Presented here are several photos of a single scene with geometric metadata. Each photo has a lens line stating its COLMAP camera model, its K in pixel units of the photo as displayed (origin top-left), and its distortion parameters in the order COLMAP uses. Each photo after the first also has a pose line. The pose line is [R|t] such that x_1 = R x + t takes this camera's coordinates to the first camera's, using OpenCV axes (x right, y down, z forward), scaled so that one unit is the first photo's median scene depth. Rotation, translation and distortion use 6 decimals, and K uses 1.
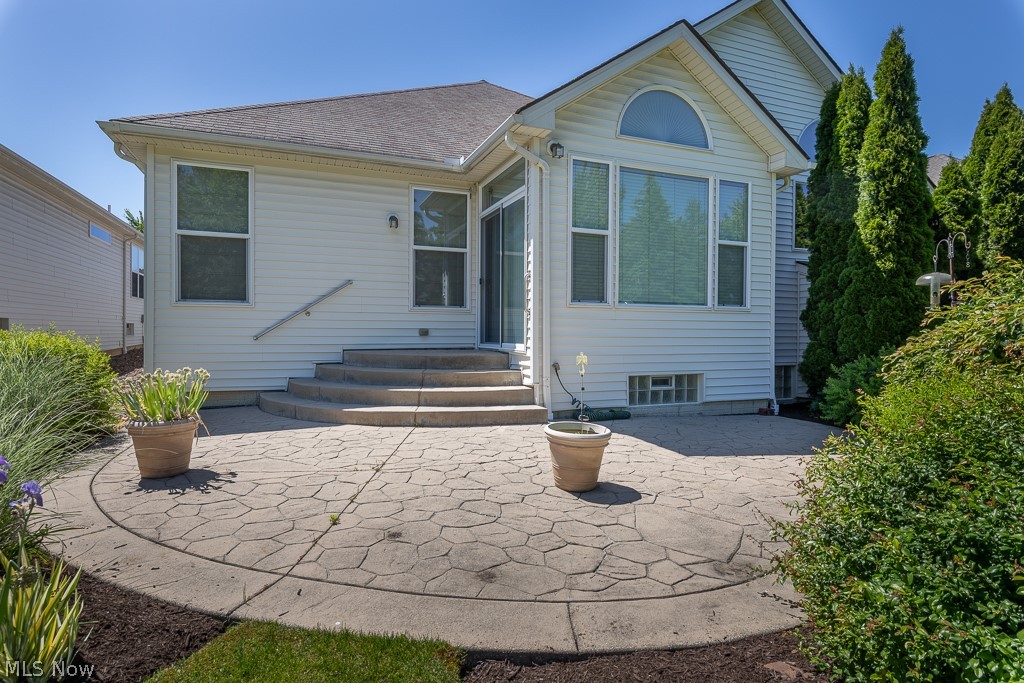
lens RADIAL K [[542.8, 0, 515.7], [0, 542.8, 334.2], [0, 0, 1]] dist [-0.000382, -0.000088]
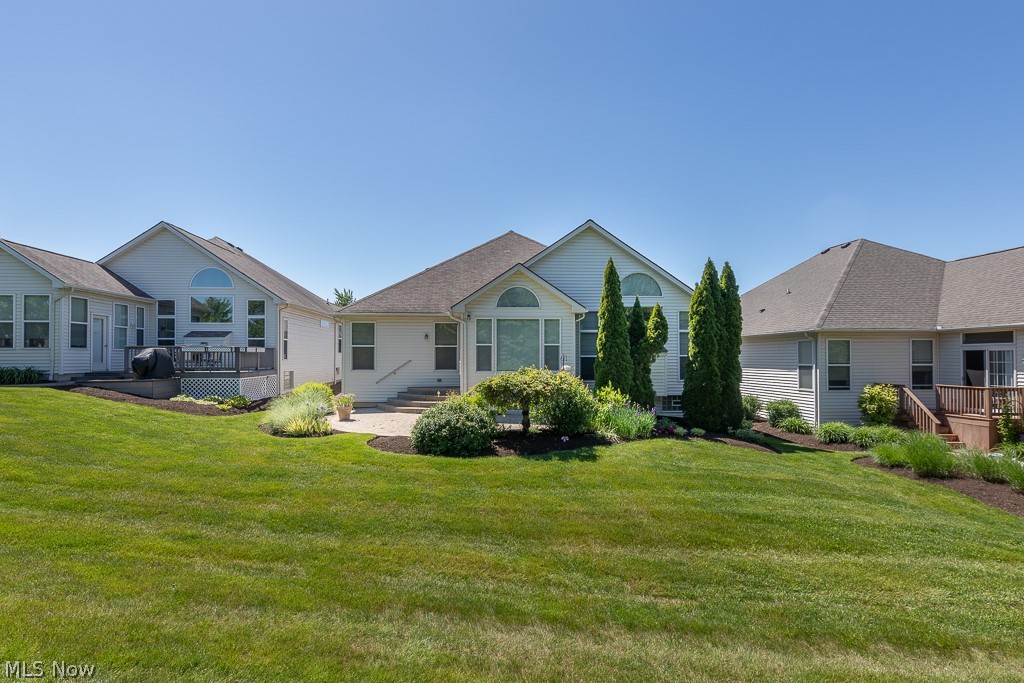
lens RADIAL K [[522.8, 0, 507.9], [0, 522.8, 349.5], [0, 0, 1]] dist [-0.003798, -0.000955]
pose [[0.954729, -0.012832, -0.297201, 0.927309], [0.006434, 0.999726, -0.022494, -0.096612], [0.297408, 0.019564, 0.954550, -1.309519]]
